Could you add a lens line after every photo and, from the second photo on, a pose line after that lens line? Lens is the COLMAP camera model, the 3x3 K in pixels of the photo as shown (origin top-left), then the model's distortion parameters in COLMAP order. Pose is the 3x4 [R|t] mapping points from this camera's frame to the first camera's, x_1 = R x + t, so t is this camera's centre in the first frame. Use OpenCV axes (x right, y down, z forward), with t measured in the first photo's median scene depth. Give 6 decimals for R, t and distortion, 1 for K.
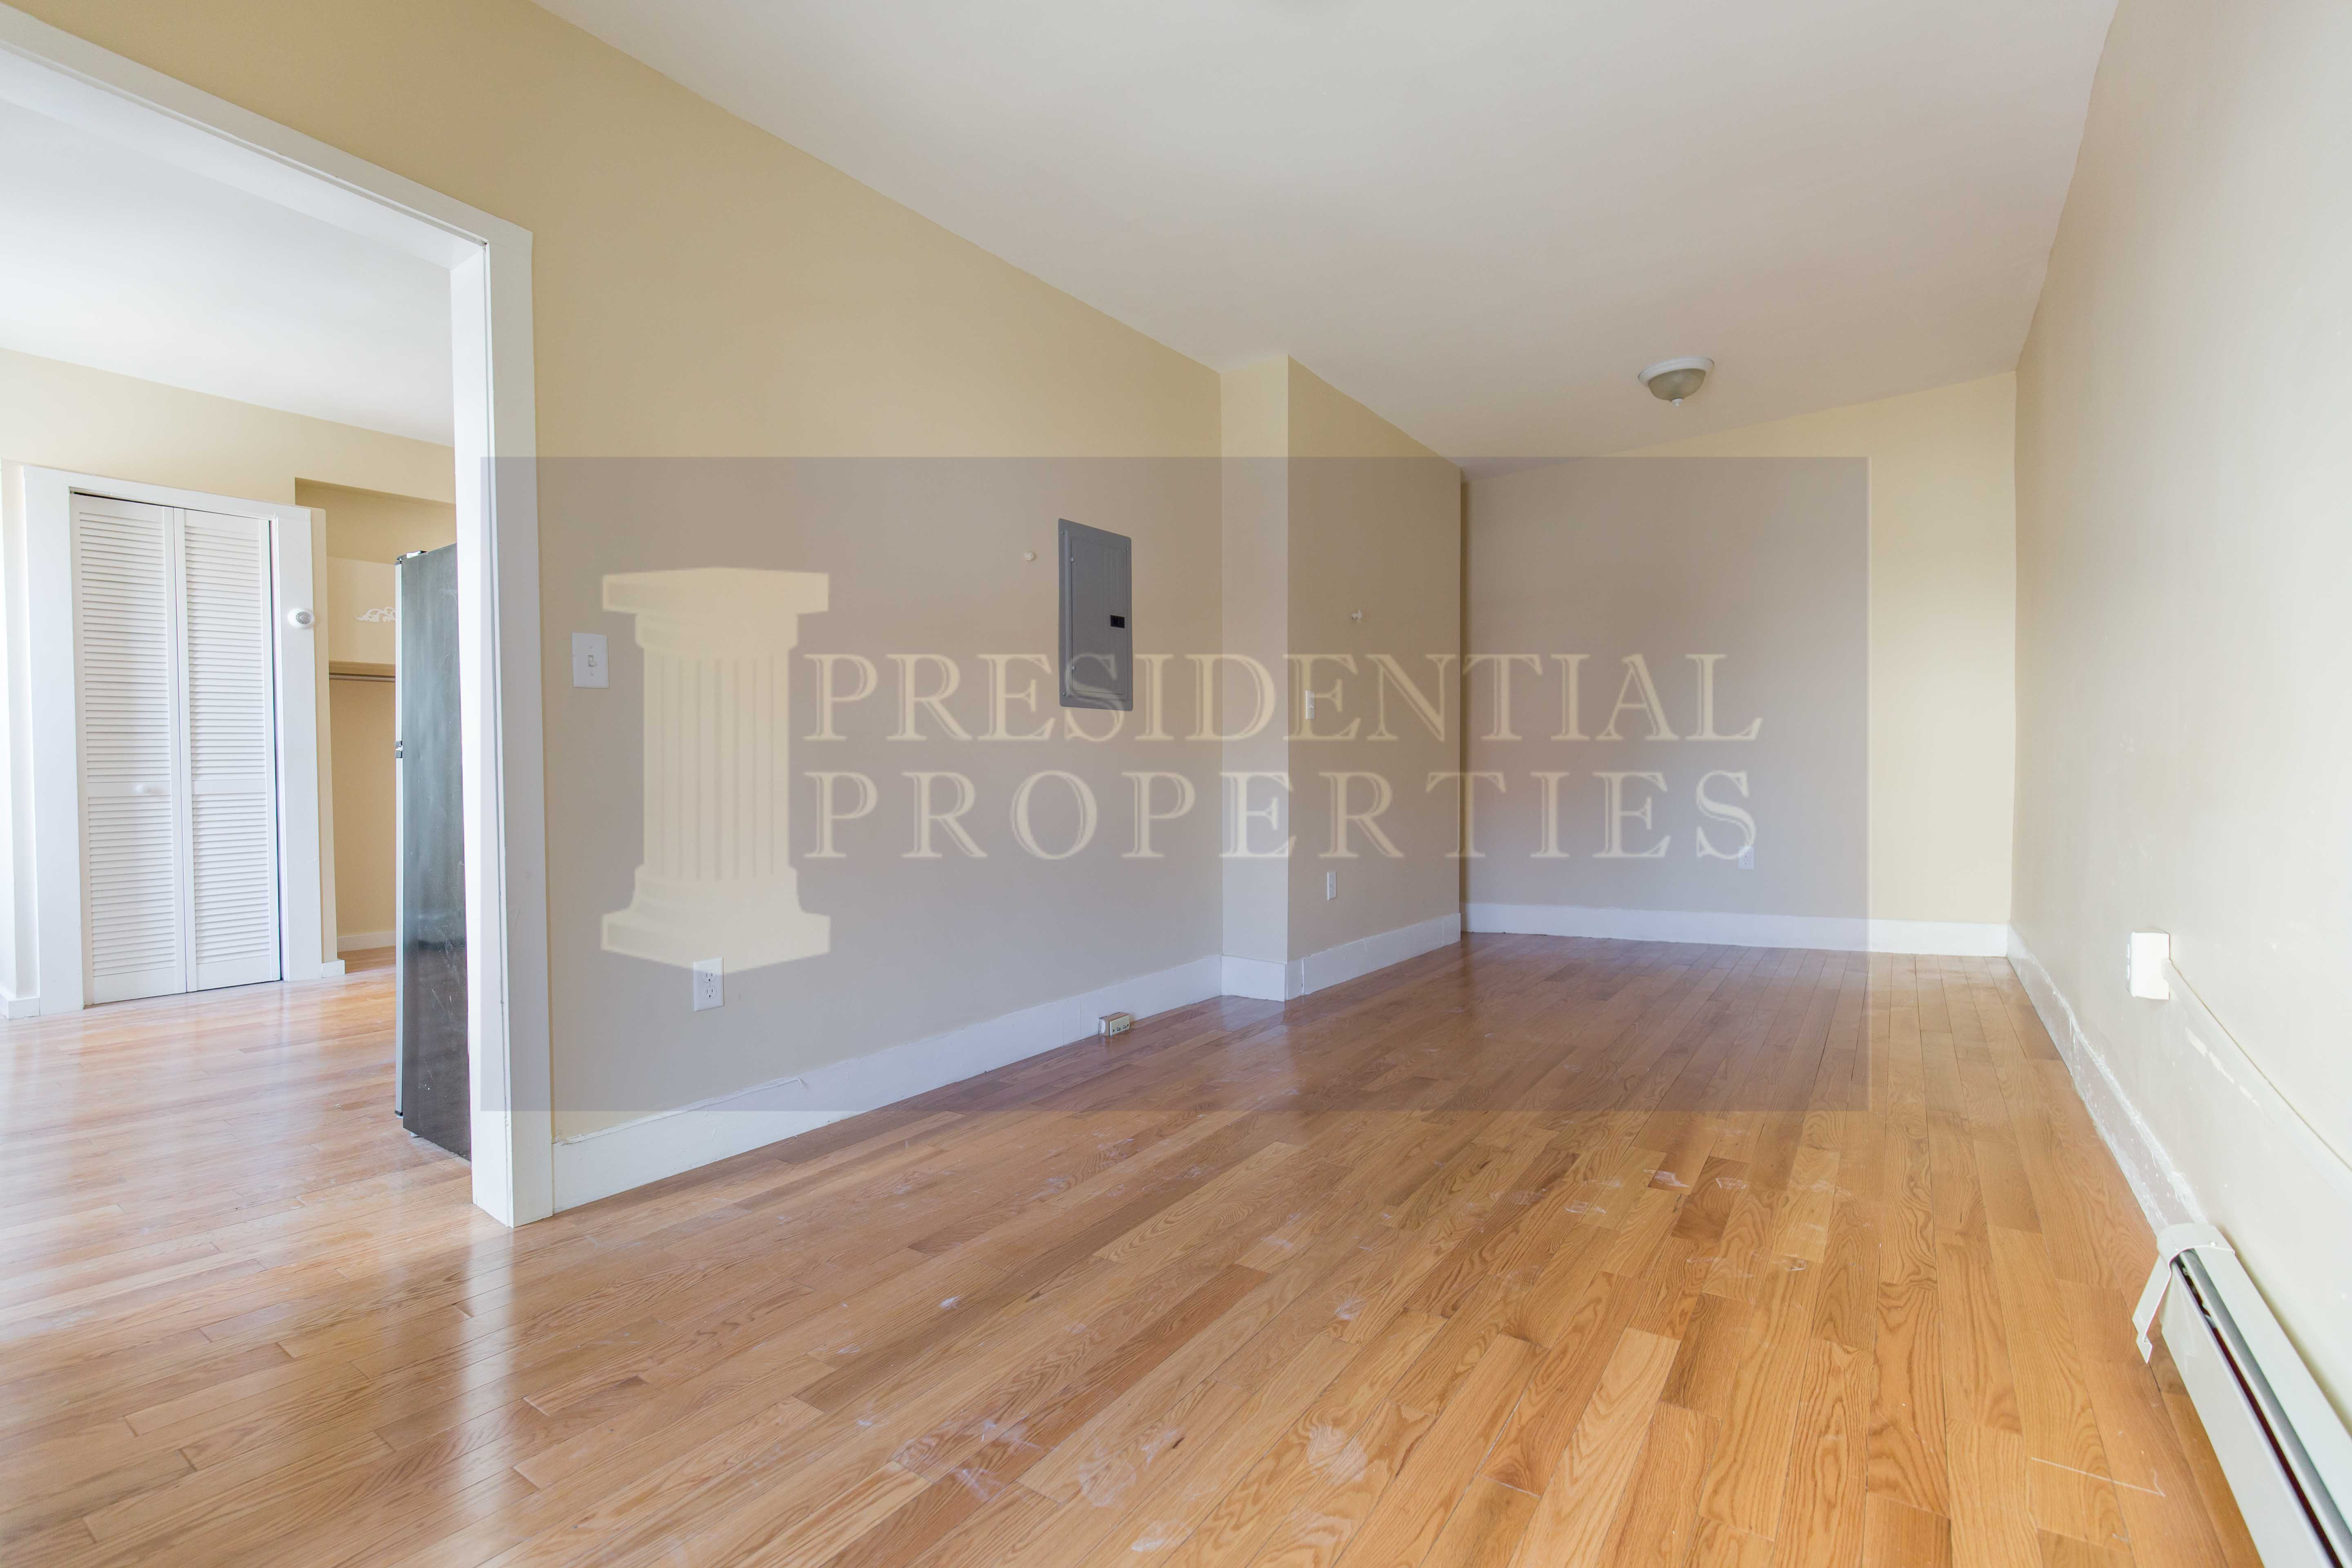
lens RADIAL K [[1046.1, 0, 1172.3], [0, 1046.1, 764.5], [0, 0, 1]] dist [0.003287, -0.000012]
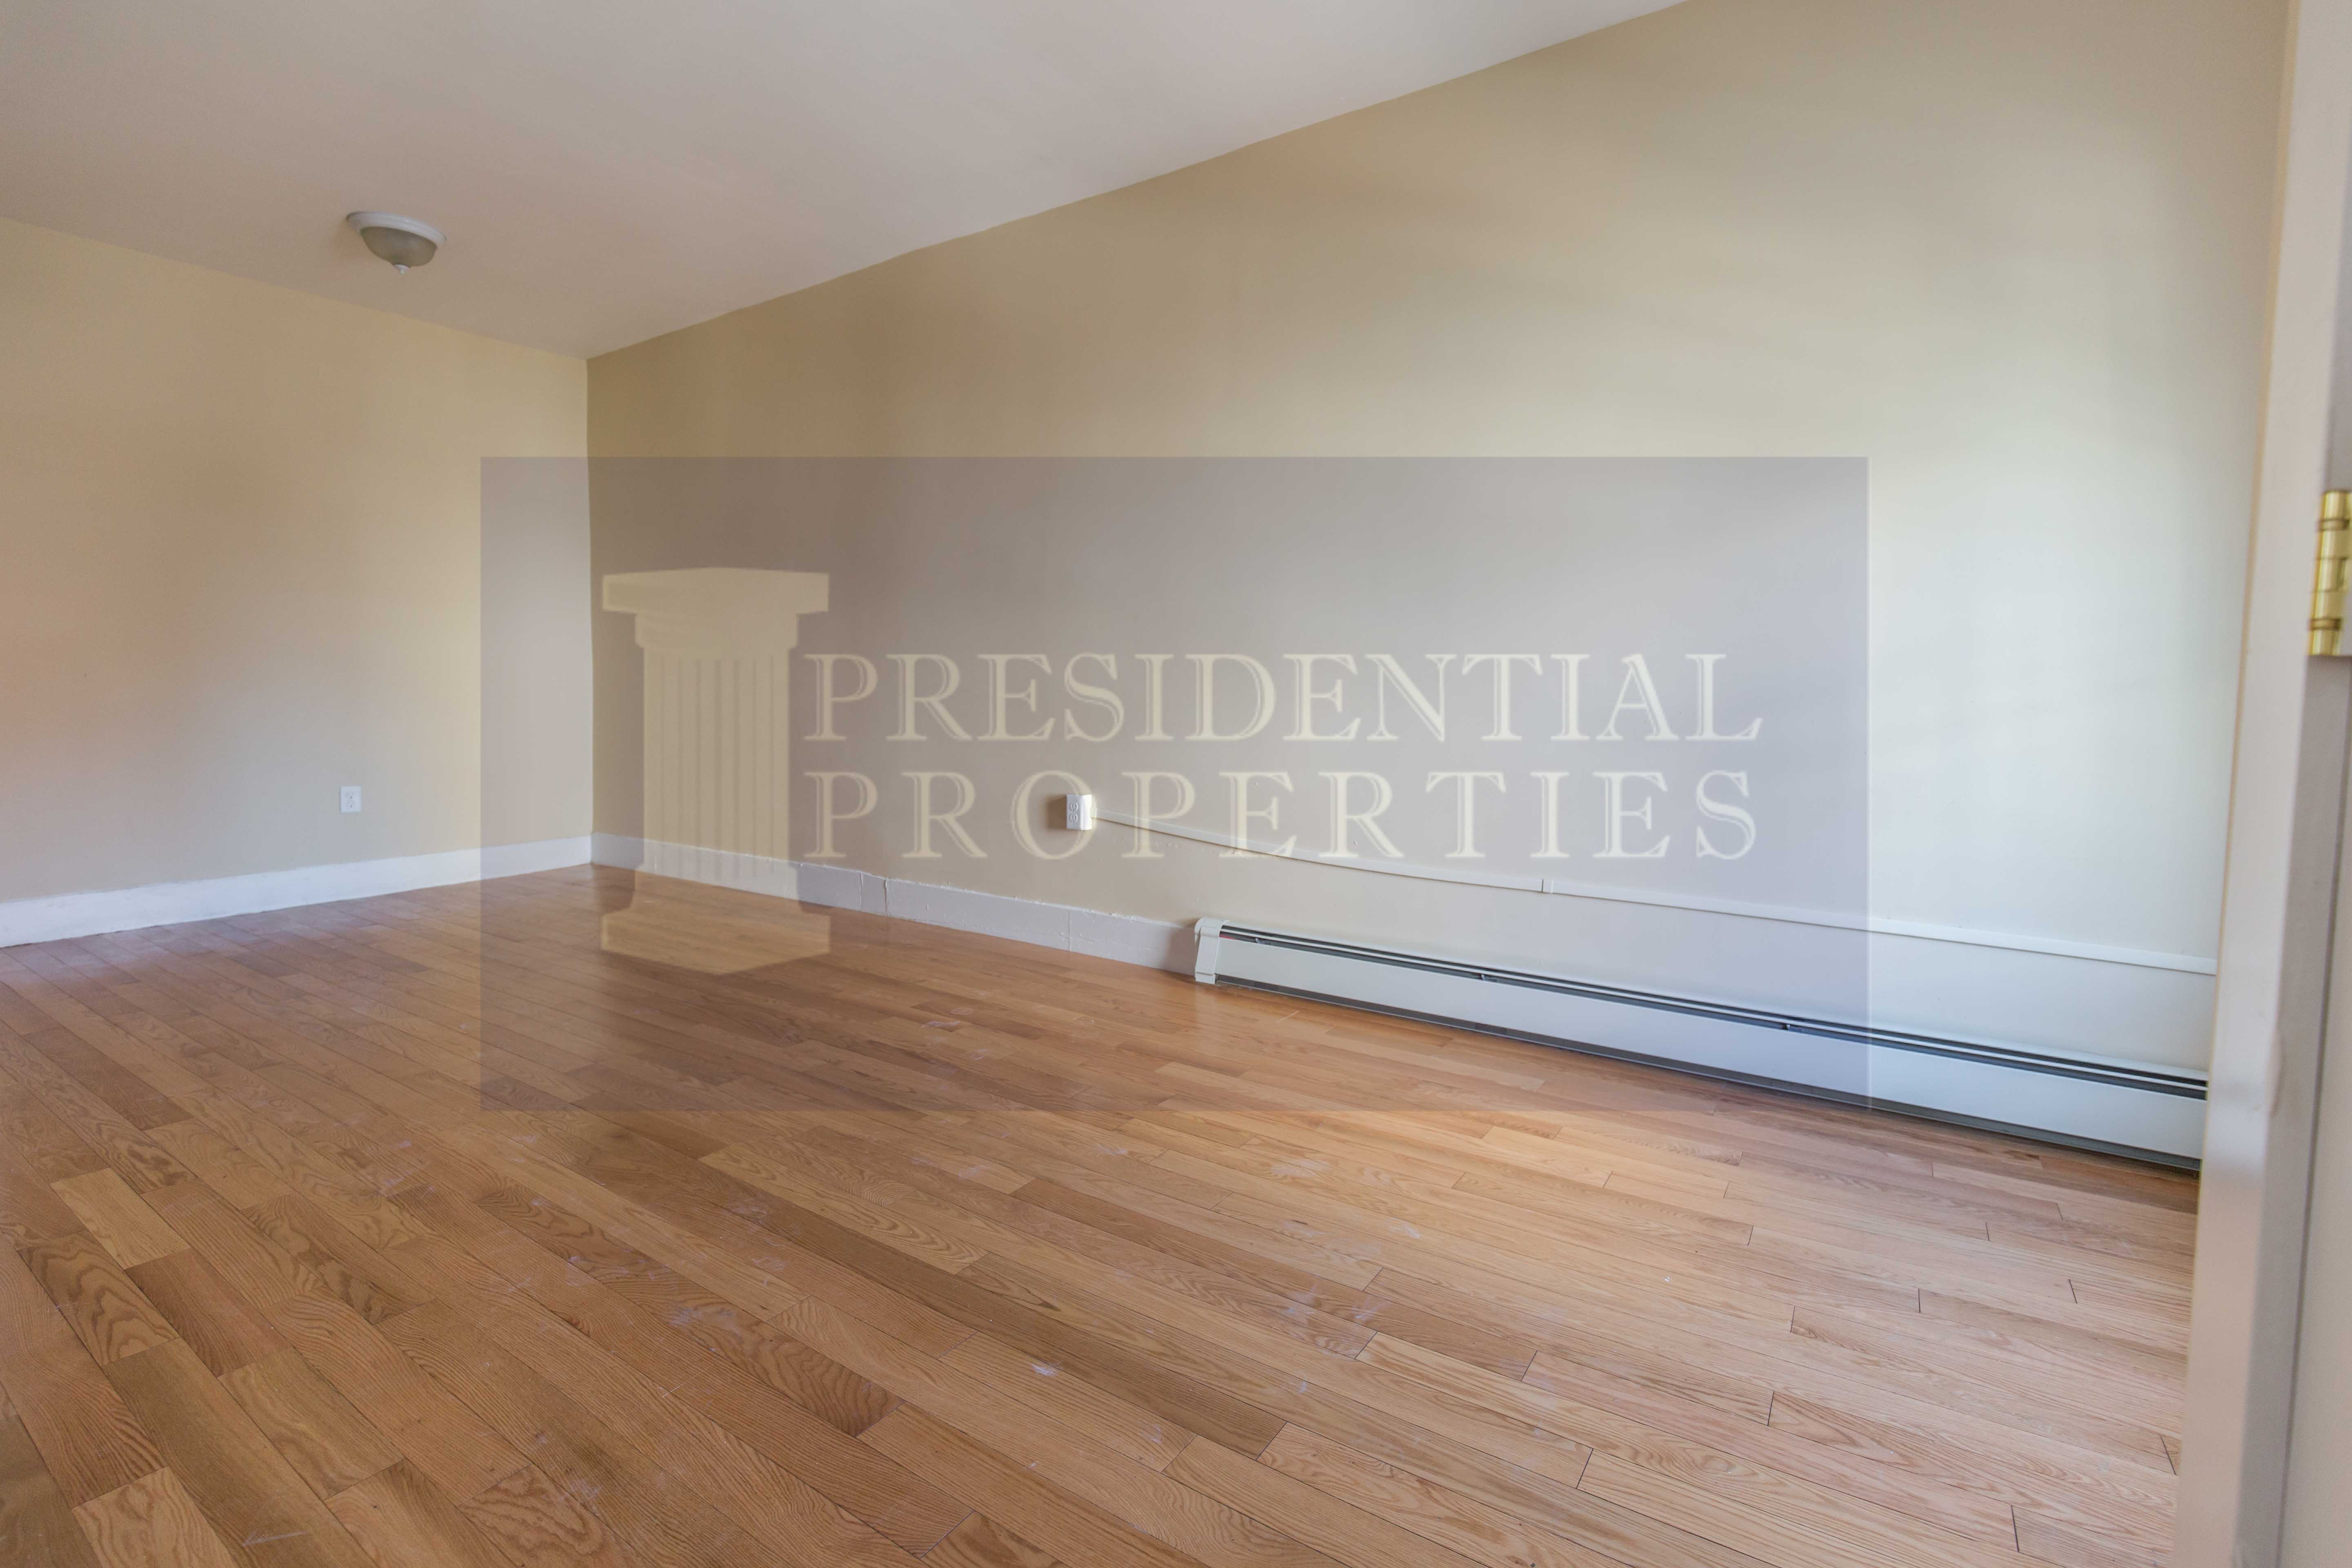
lens RADIAL K [[1046.1, 0, 1172.3], [0, 1046.1, 764.5], [0, 0, 1]] dist [0.003287, -0.000012]
pose [[-0.012589, -0.043162, 0.998989, -1.044704], [-0.017371, 0.998927, 0.042940, 0.027166], [-0.999770, -0.016813, -0.013325, 0.985510]]
